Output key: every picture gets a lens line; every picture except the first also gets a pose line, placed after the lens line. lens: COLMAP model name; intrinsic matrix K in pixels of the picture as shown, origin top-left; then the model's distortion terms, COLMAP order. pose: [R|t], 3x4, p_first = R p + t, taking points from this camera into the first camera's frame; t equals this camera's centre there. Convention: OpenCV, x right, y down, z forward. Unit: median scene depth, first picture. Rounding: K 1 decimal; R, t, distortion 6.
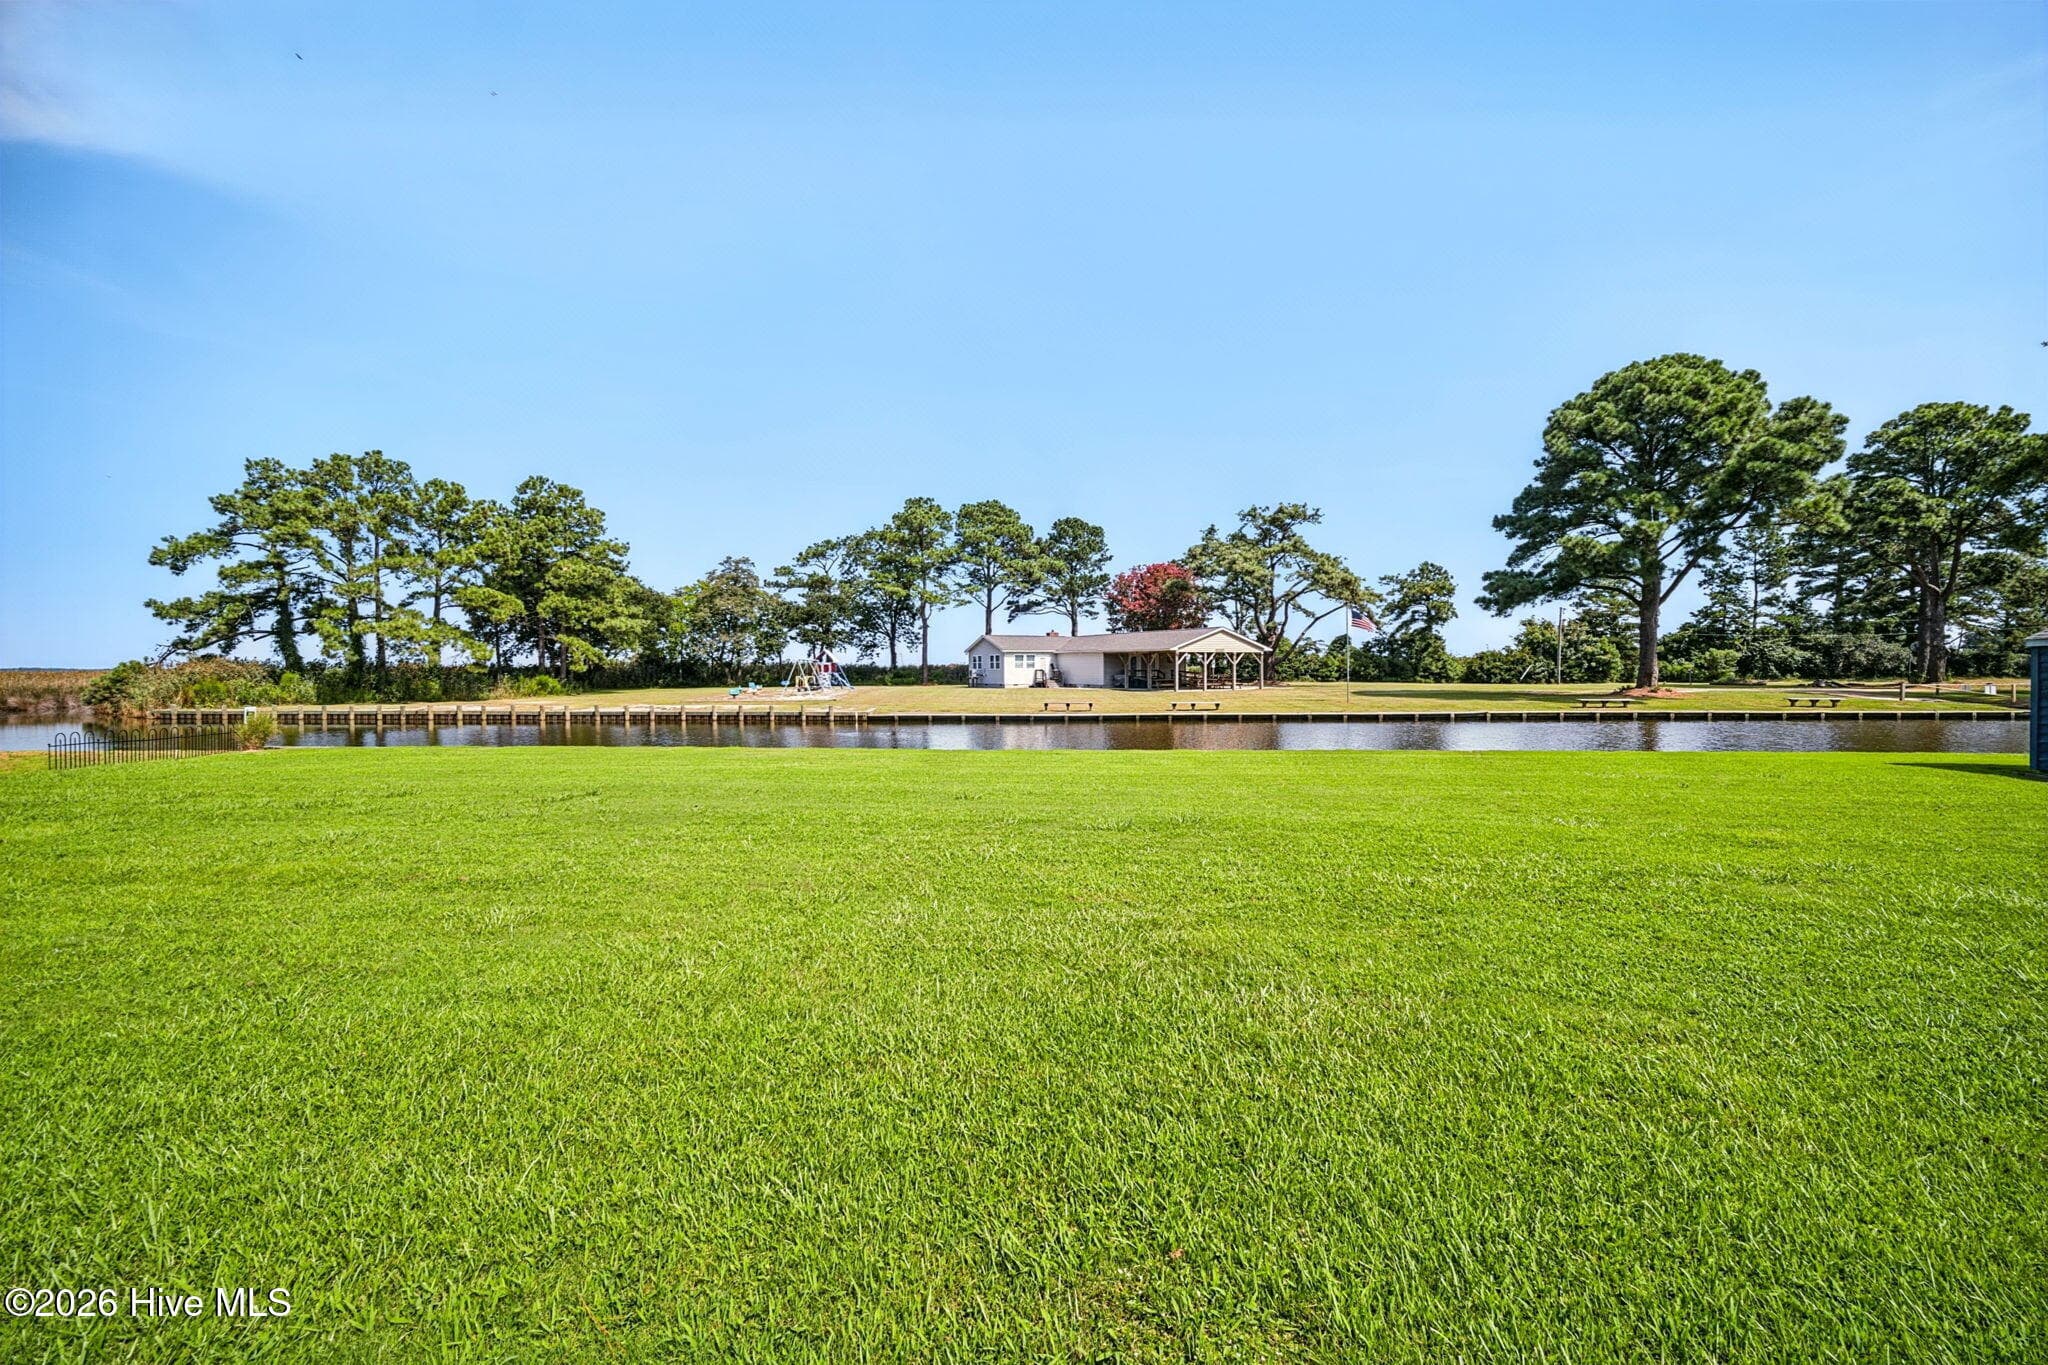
lens RADIAL K [[811.5, 0, 1016.0], [0, 811.5, 679.4], [0, 0, 1]] dist [0.013384, -0.006630]
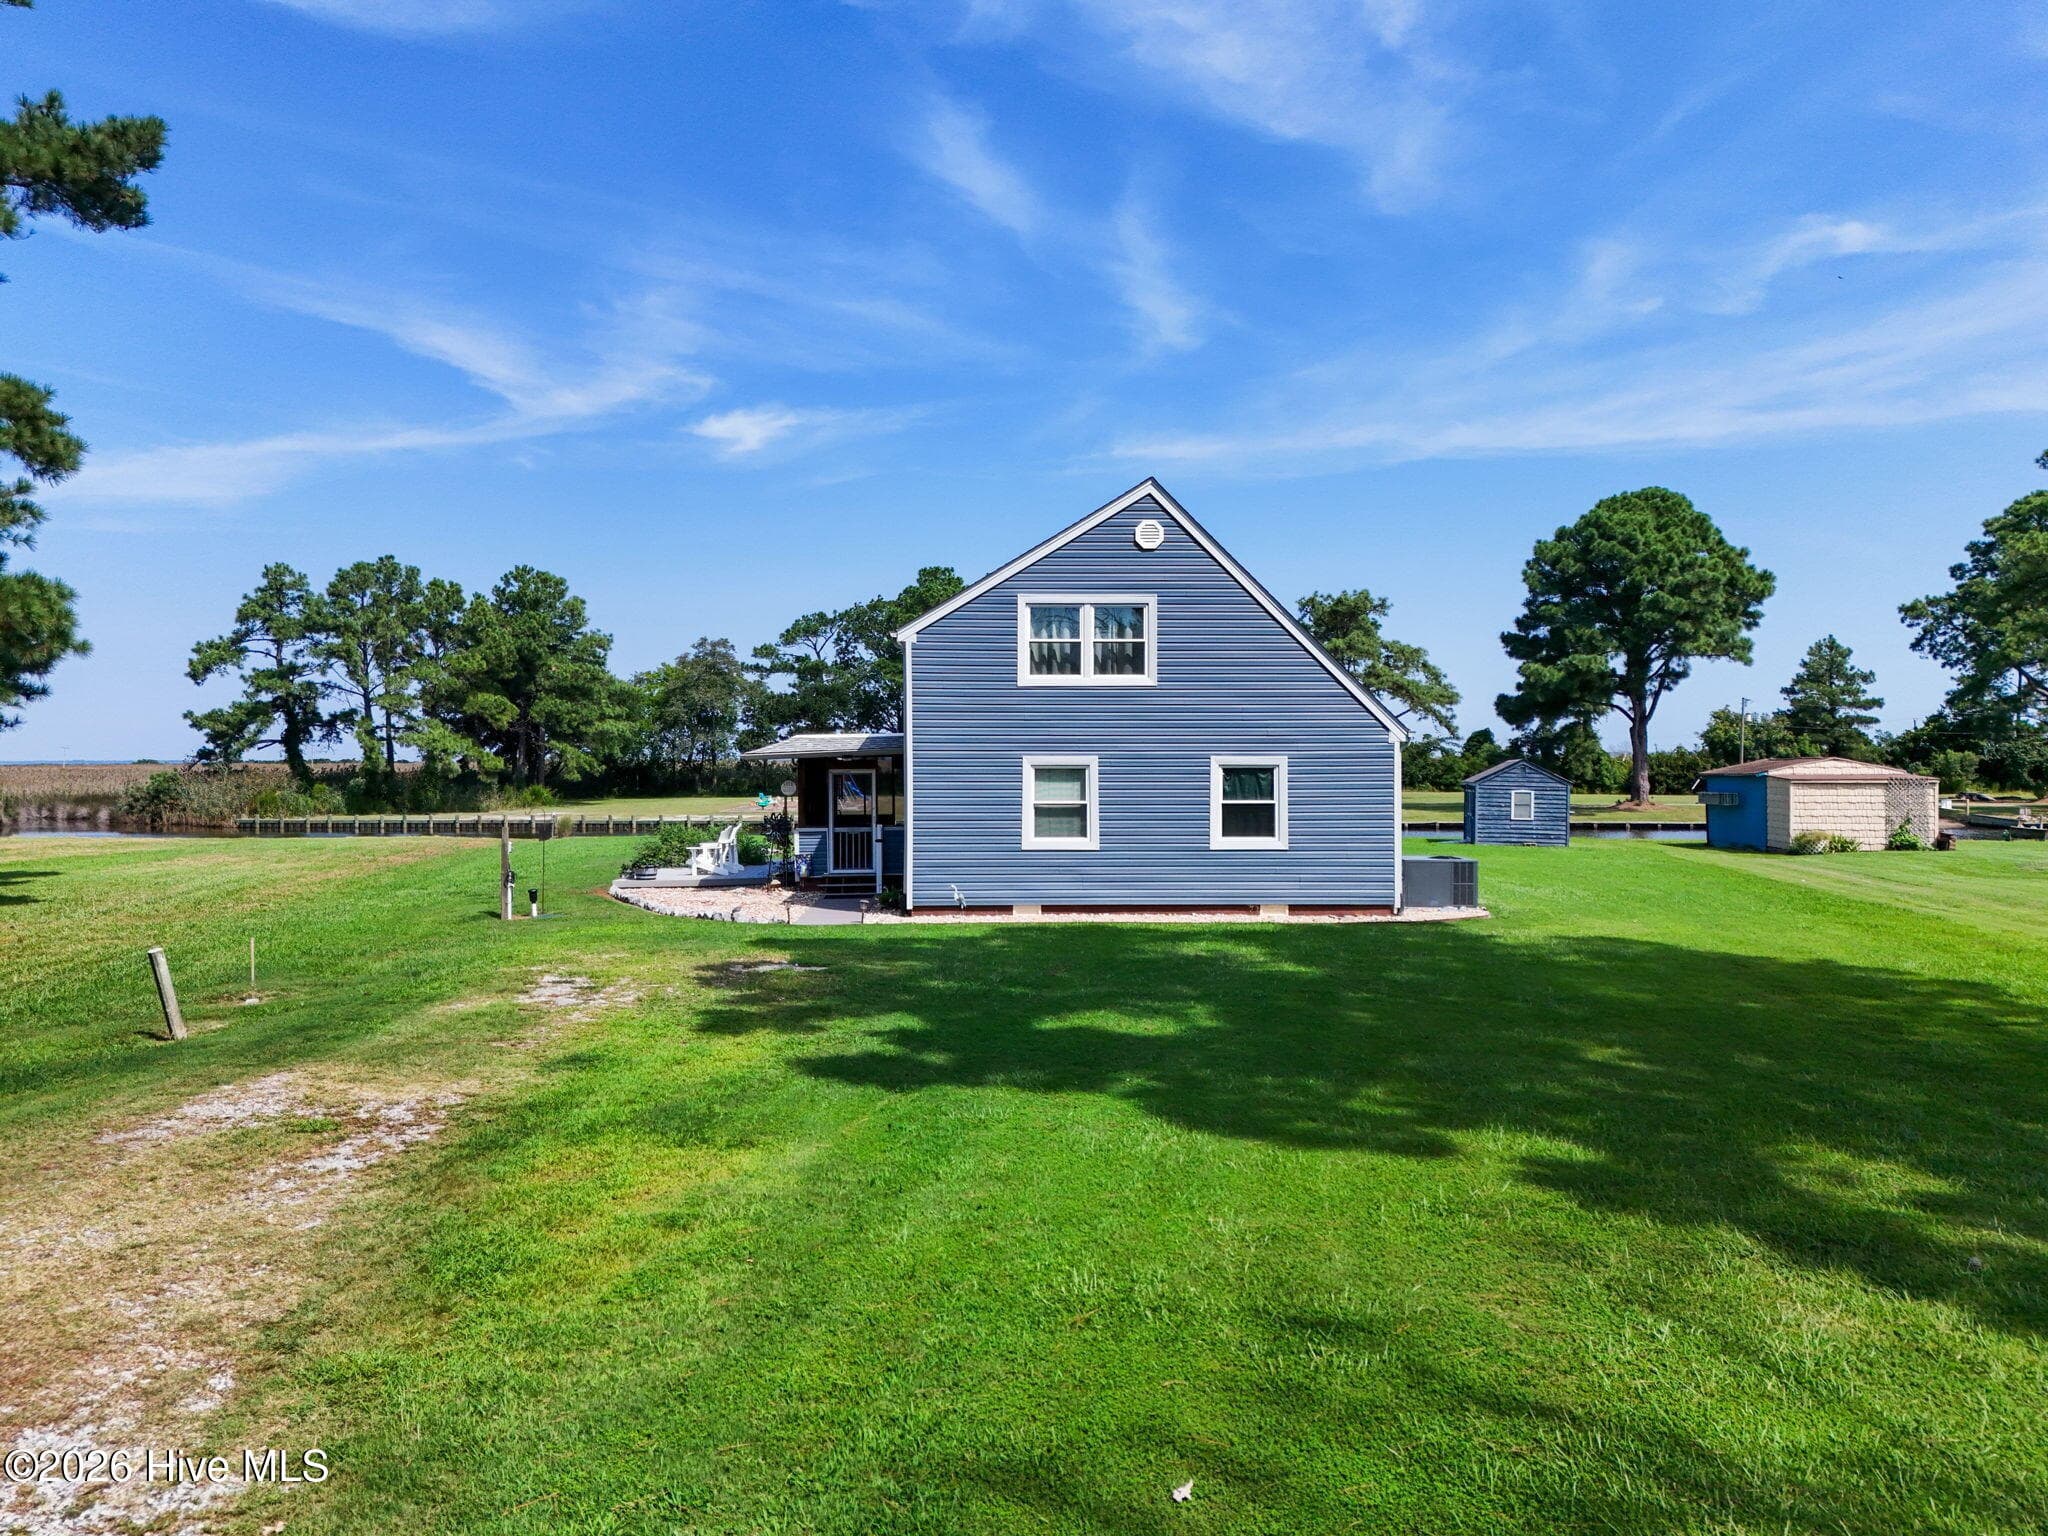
lens RADIAL K [[1525.2, 0, 1026.7], [0, 1525.2, 760.2], [0, 0, 1]] dist [0.075020, -0.069025]
pose [[0.999118, 0.000751, -0.041985, 0.048378], [-0.001267, 0.999924, -0.012265, -0.010894], [0.041973, 0.012307, 0.999043, -0.671826]]
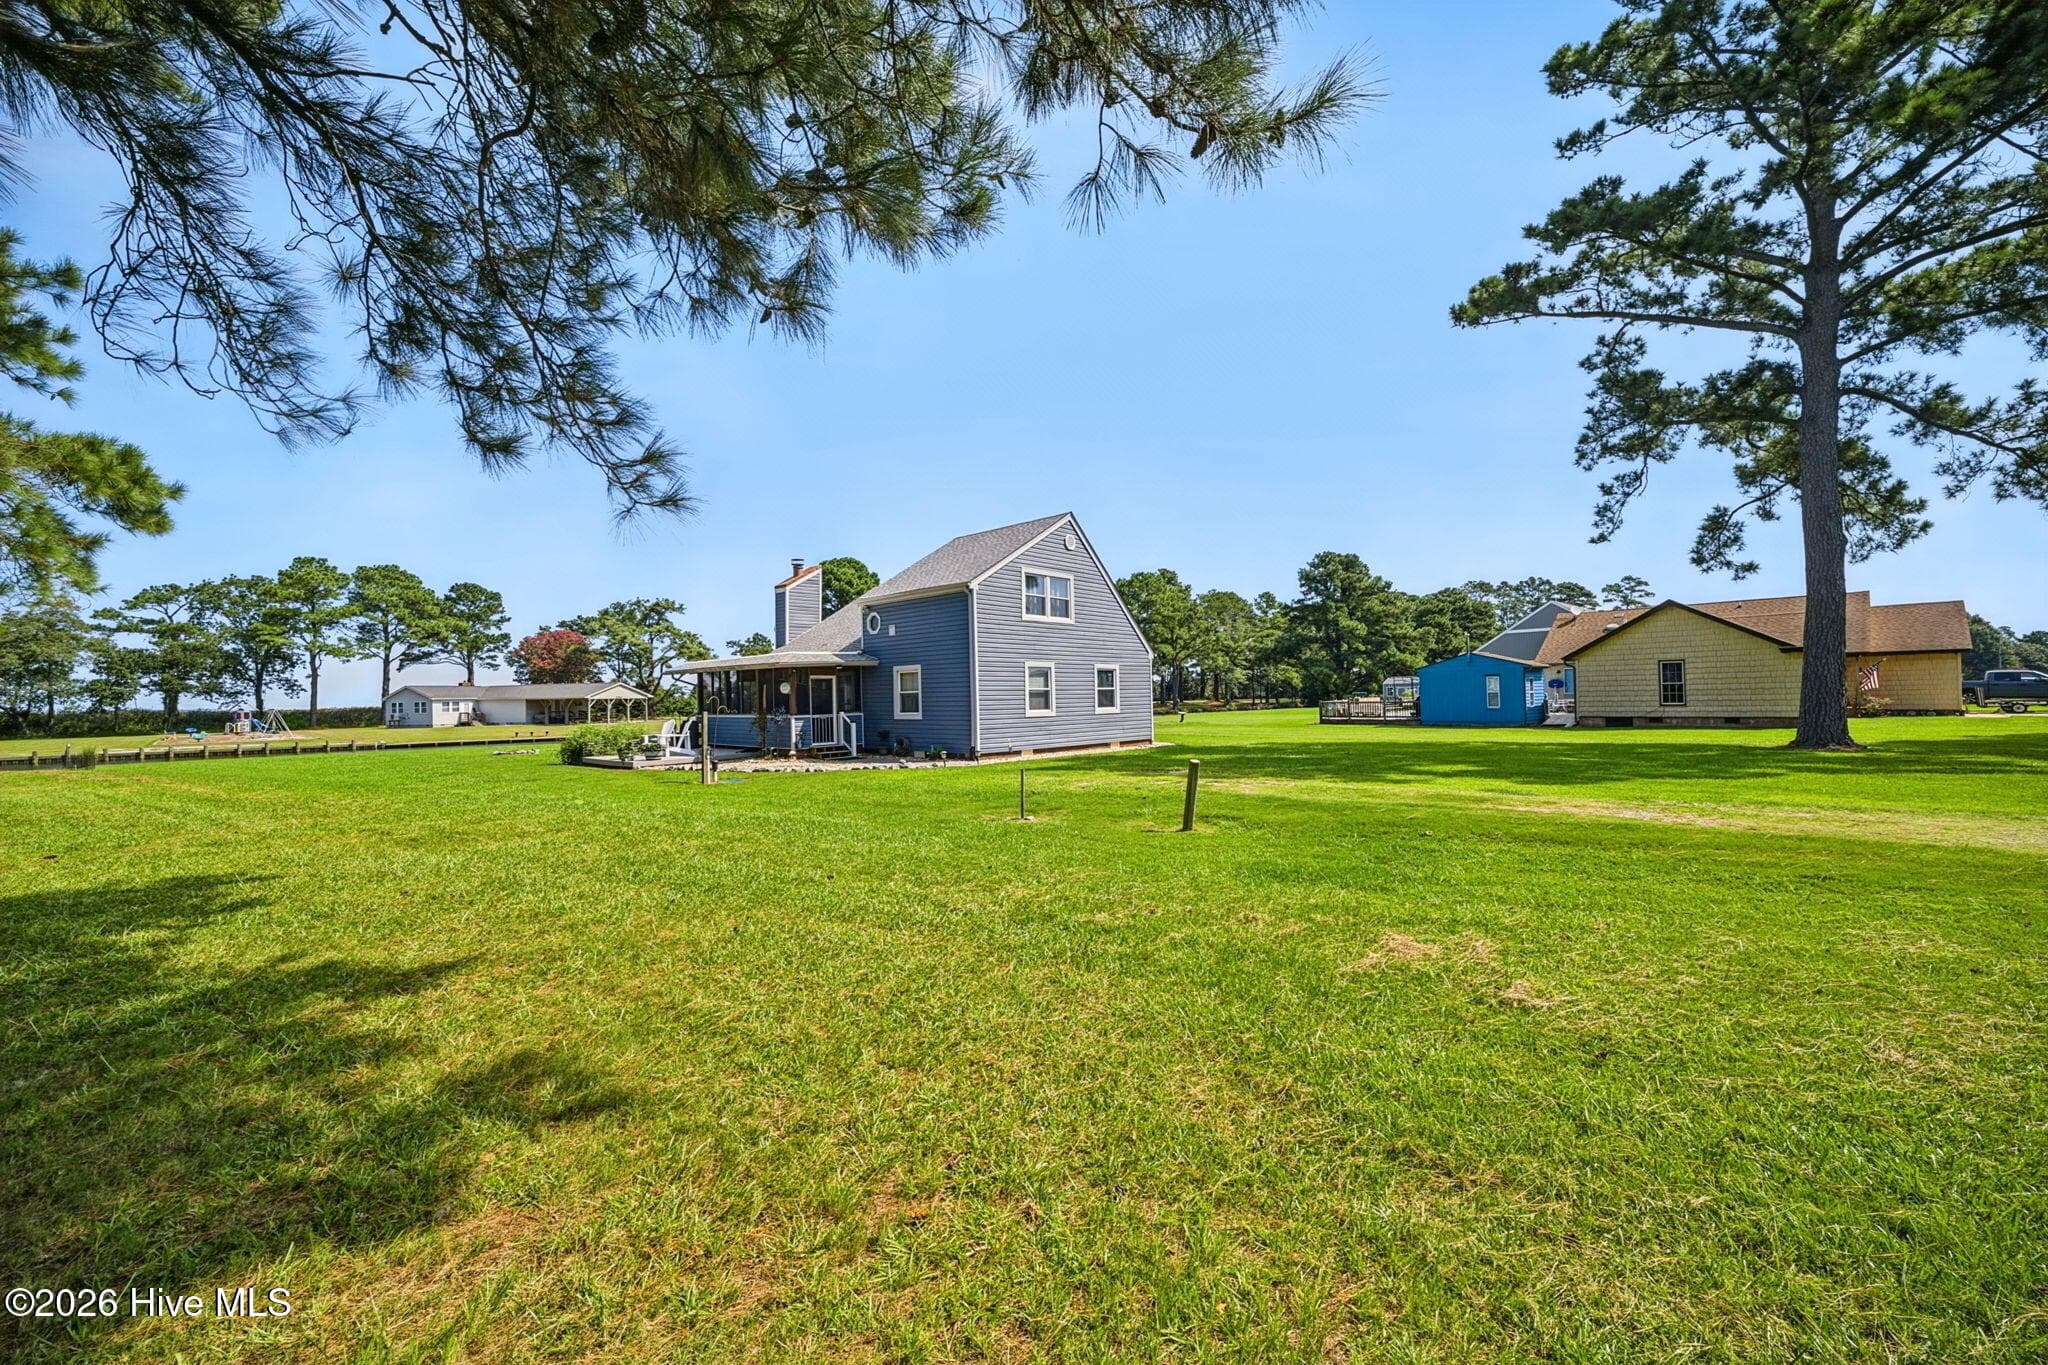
lens RADIAL K [[810.4, 0, 1024.0], [0, 810.4, 682.5], [0, 0, 1]] dist [0.012985, -0.013182]
pose [[0.732247, 0.001827, 0.681036, -0.195924], [0.025683, 0.999211, -0.030295, 0.002069], [-0.680554, 0.039674, 0.731623, -0.544219]]
